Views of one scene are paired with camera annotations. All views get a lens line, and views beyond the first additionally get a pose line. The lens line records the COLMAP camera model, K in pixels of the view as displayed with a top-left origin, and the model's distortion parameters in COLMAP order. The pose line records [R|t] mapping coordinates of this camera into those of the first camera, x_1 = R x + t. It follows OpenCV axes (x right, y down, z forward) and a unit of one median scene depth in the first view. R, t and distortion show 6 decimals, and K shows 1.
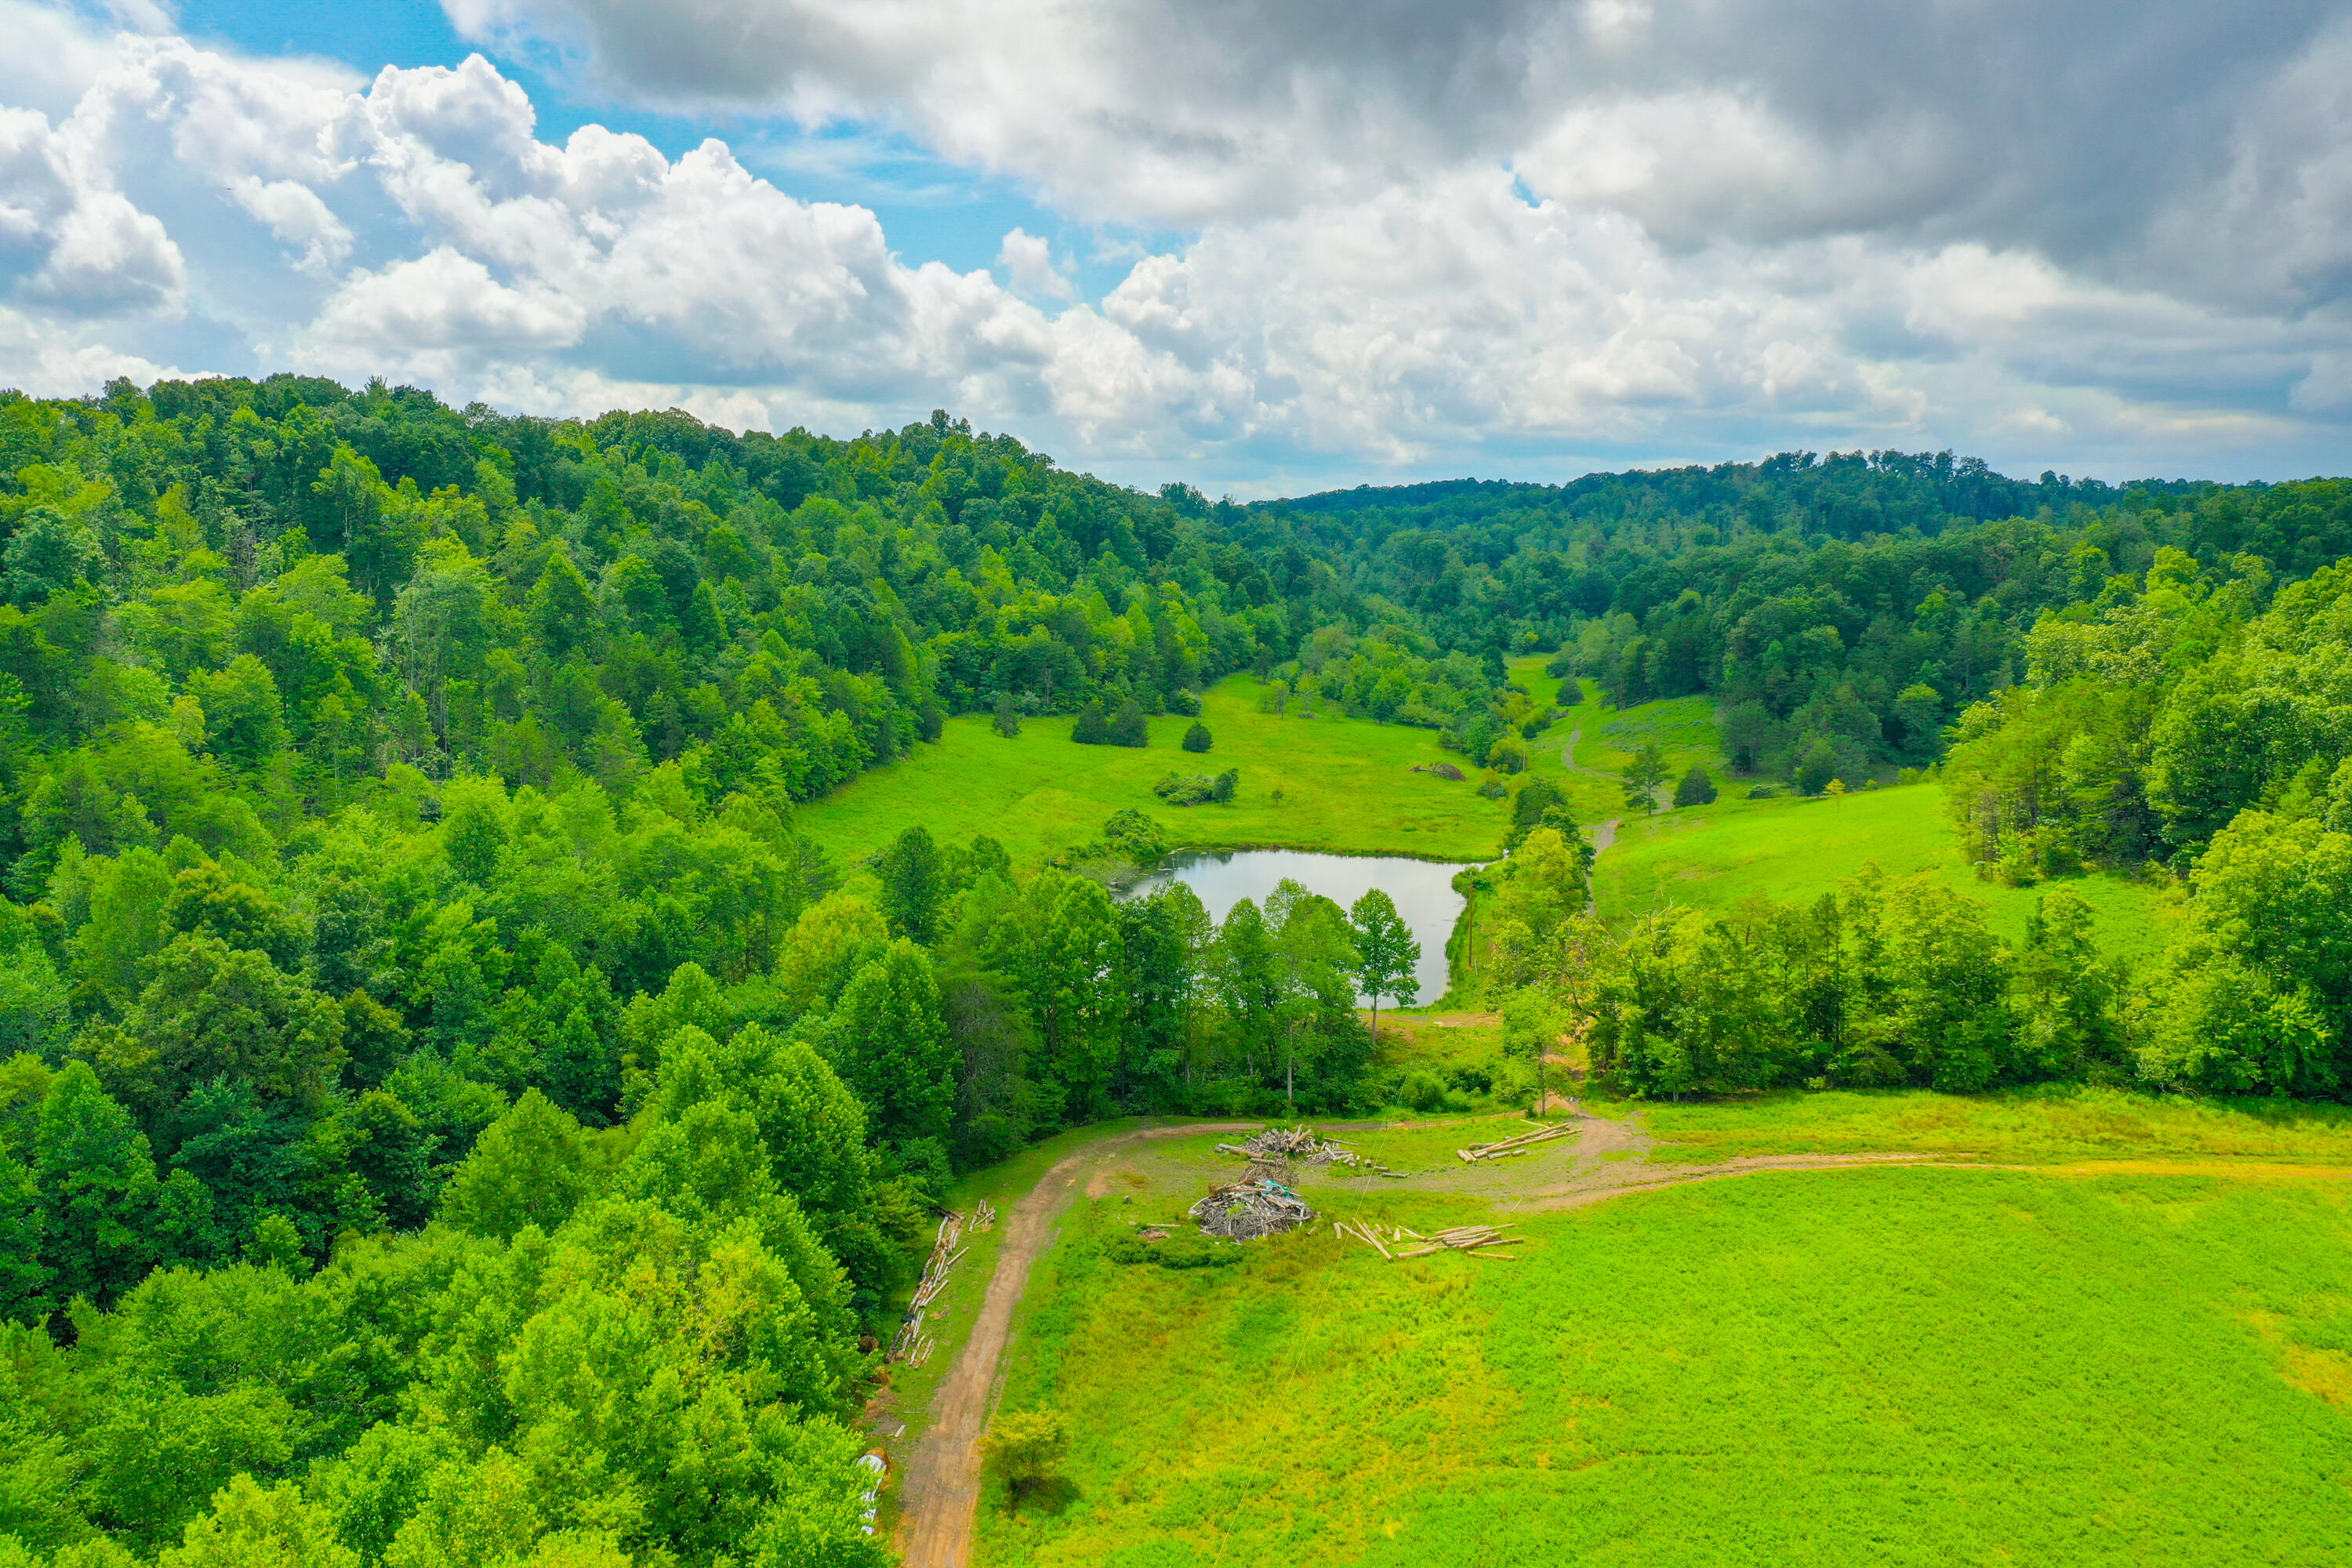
lens RADIAL K [[1847.6, 0, 1171.0], [0, 1847.6, 793.9], [0, 0, 1]] dist [0.000642, 0.003077]
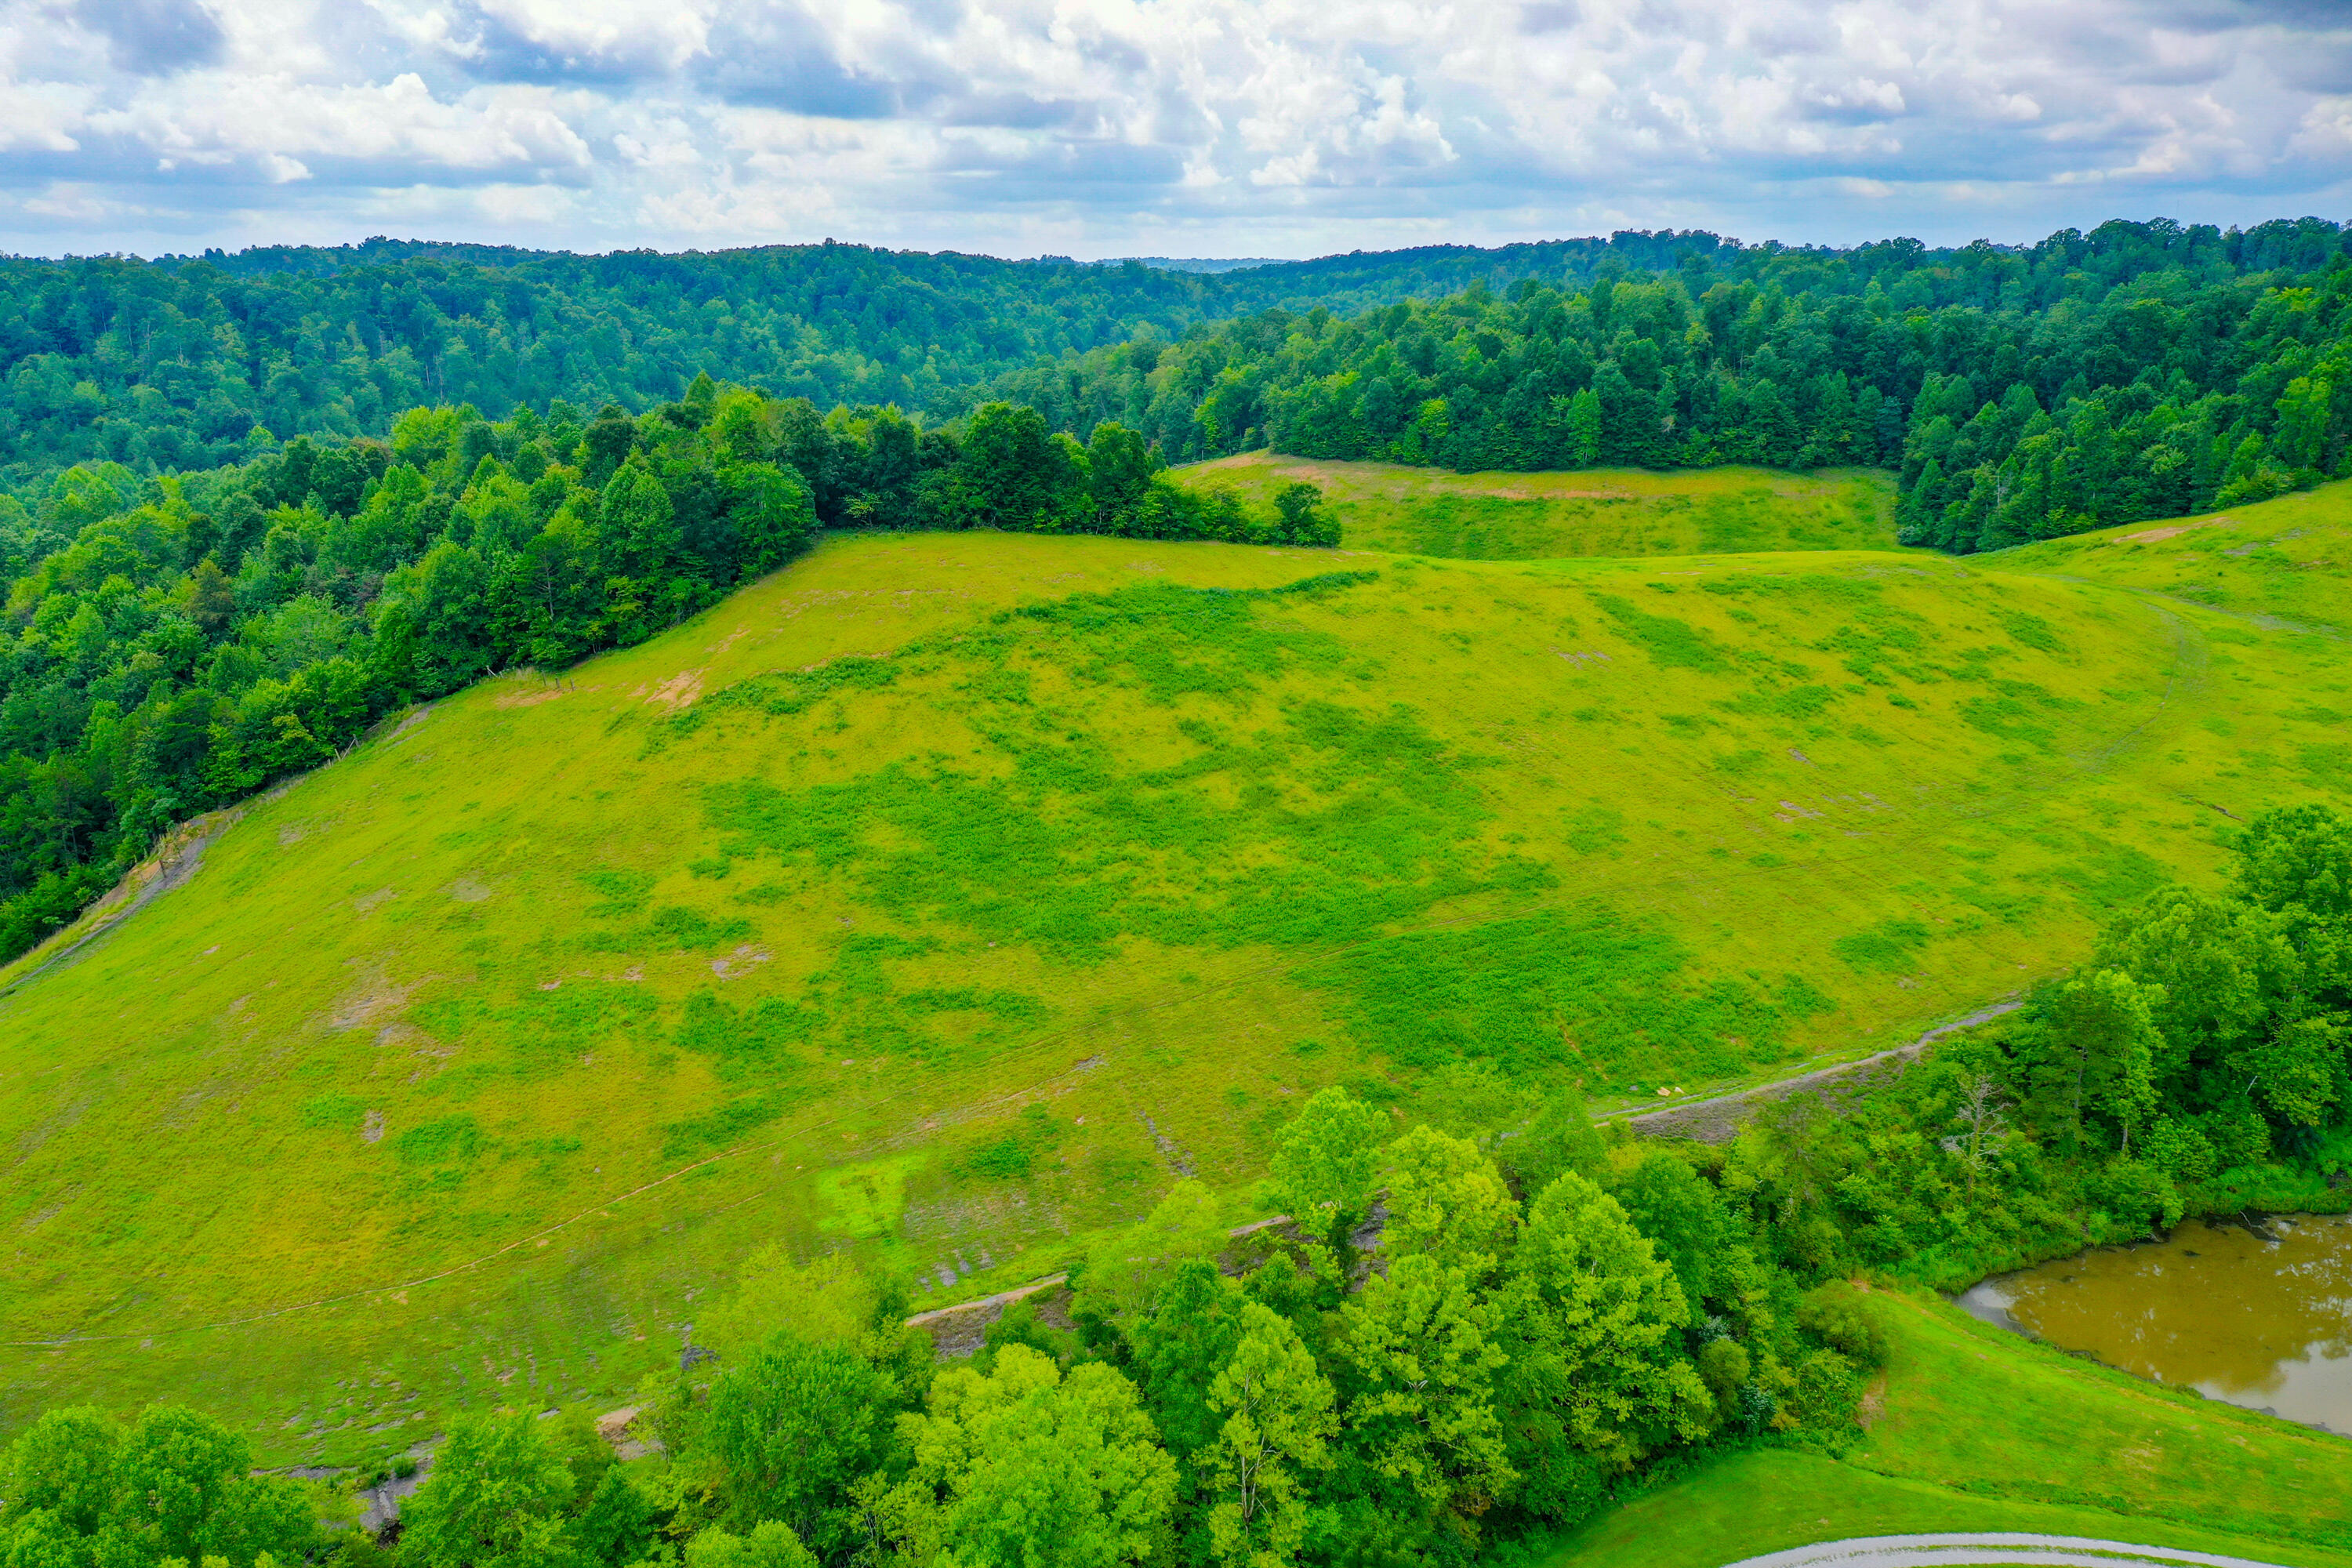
lens RADIAL K [[1847.6, 0, 1172.7], [0, 1847.6, 793.8], [0, 0, 1]] dist [0.000642, 0.003077]
pose [[0.986471, 0.041524, -0.158591, 0.616500], [-0.019153, 0.989957, 0.140065, 0.067273], [0.162815, -0.135133, 0.977359, -0.866664]]
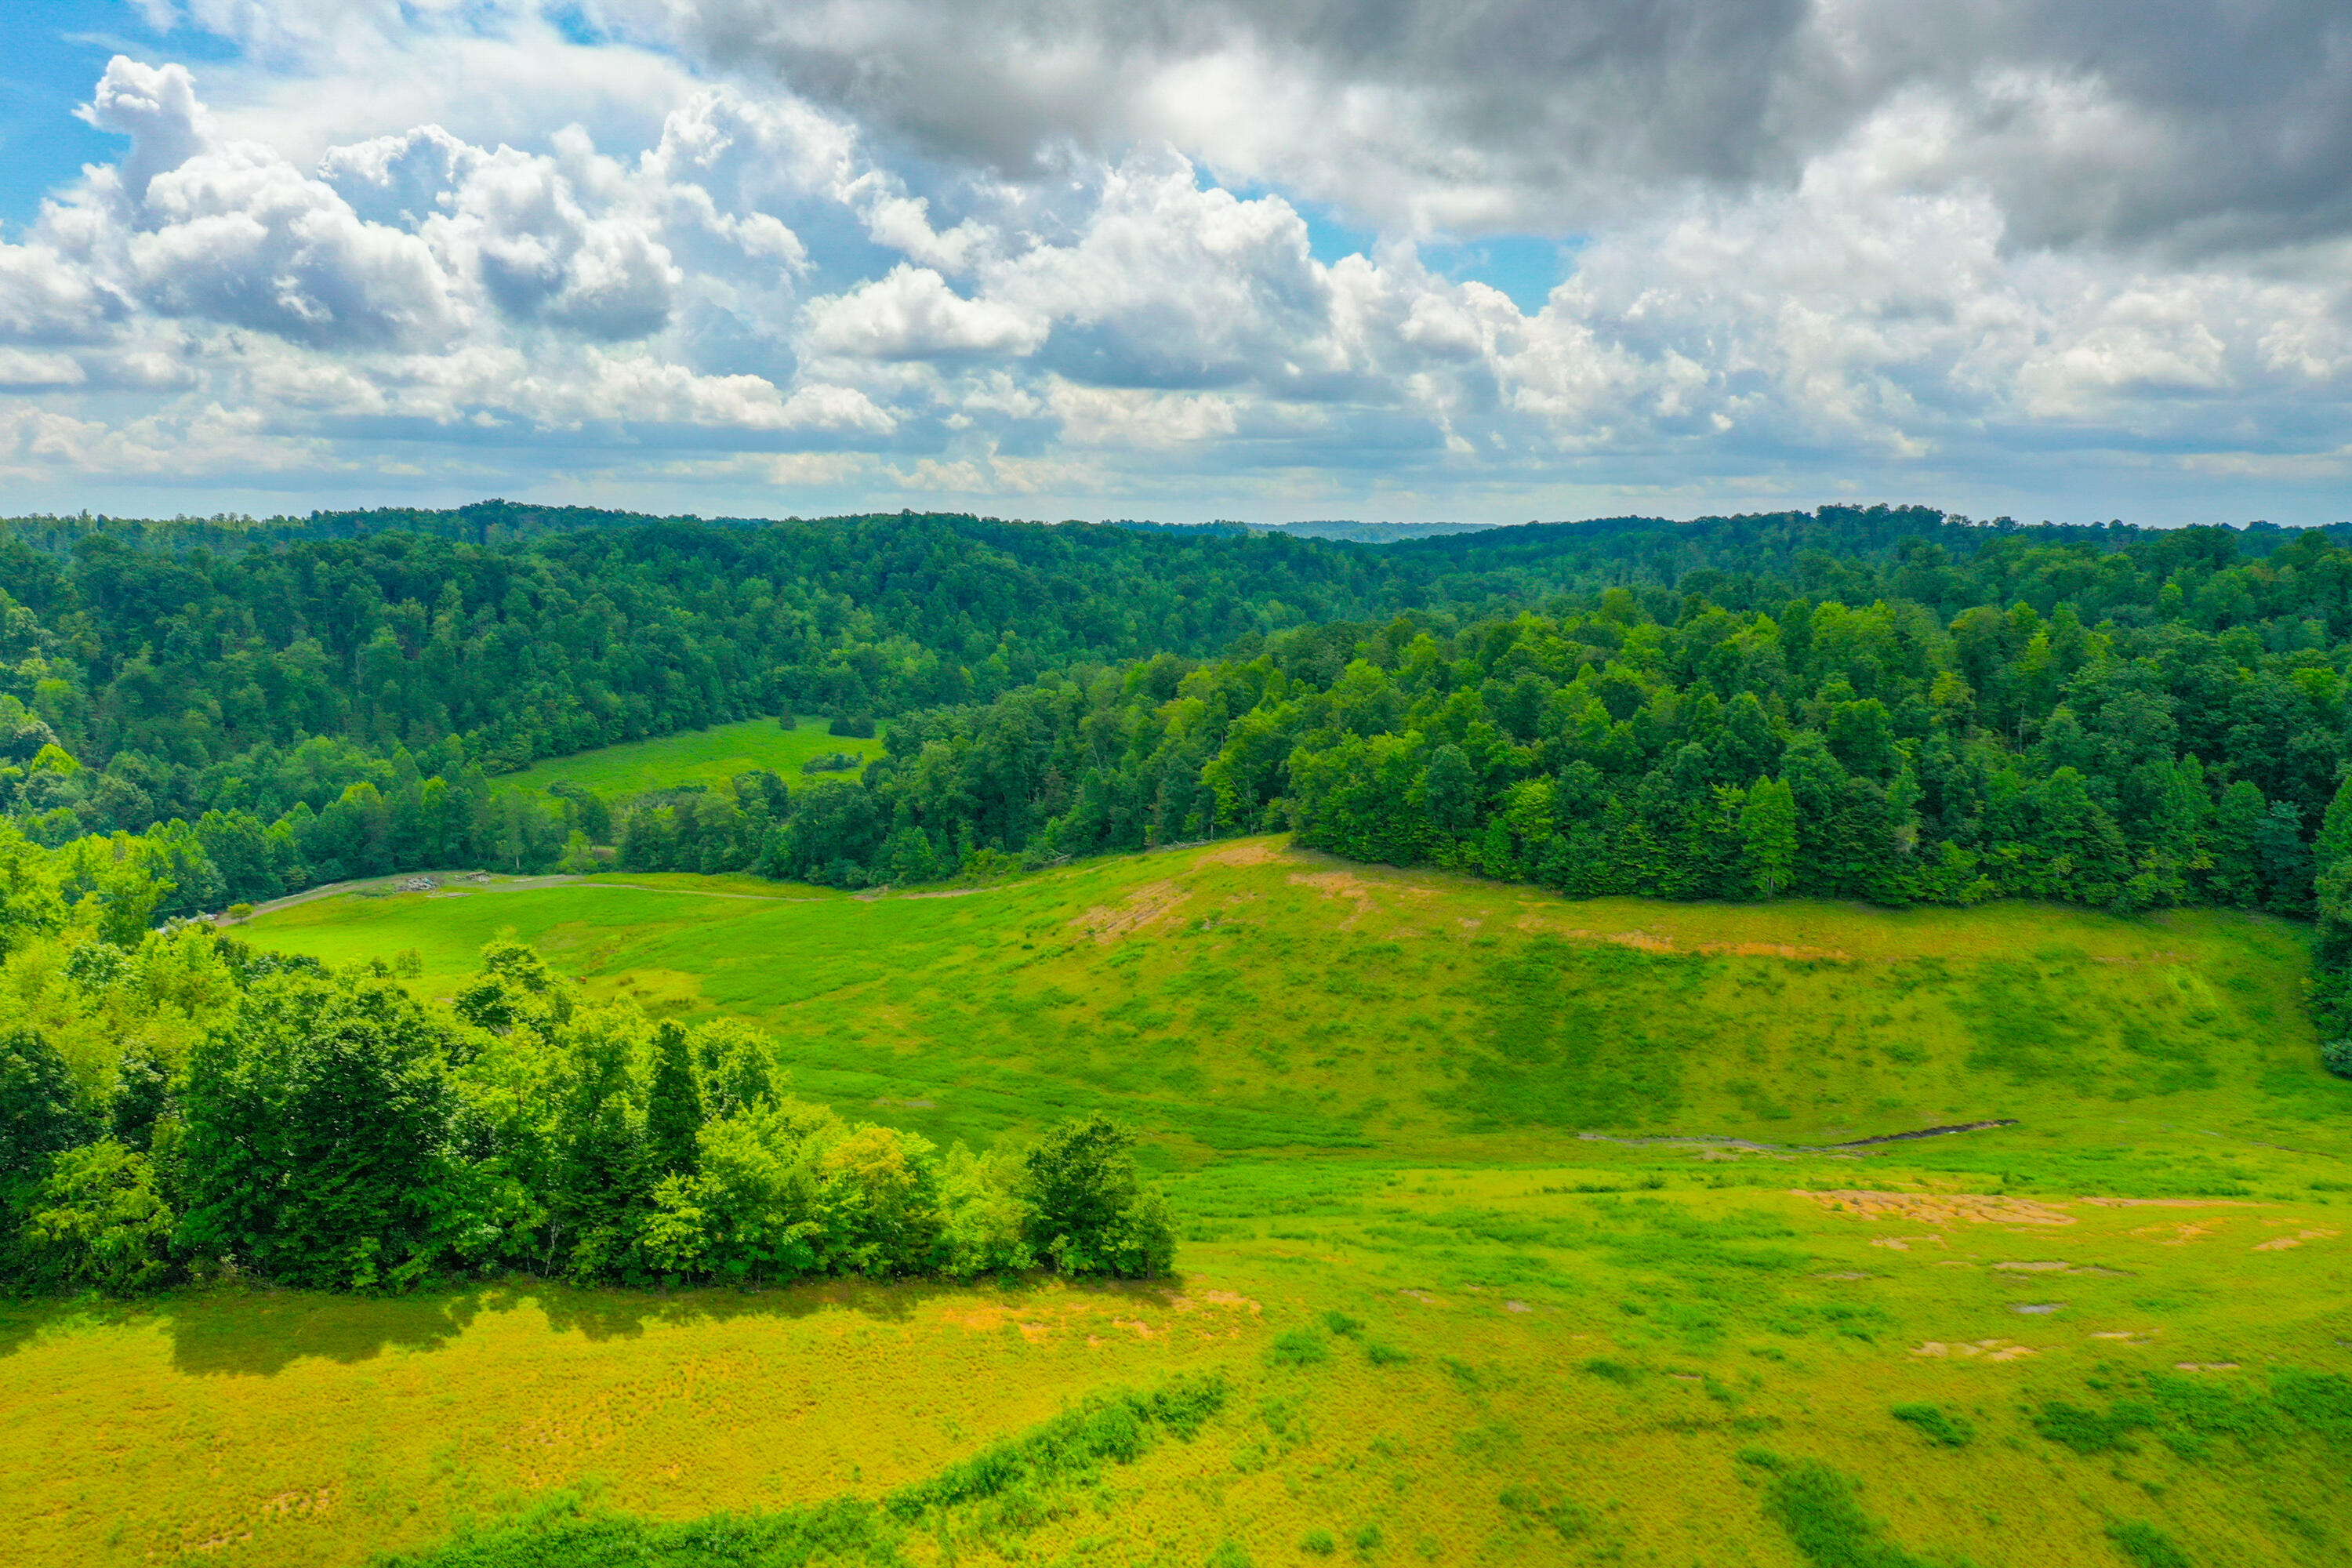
lens RADIAL K [[1847.6, 0, 1177.6], [0, 1847.6, 778.8], [0, 0, 1]] dist [0.000642, 0.003077]
pose [[0.963325, 0.042780, -0.264905, 0.640628], [-0.043871, 0.999036, 0.001797, -0.003283], [0.264727, 0.009890, 0.964273, -0.497120]]
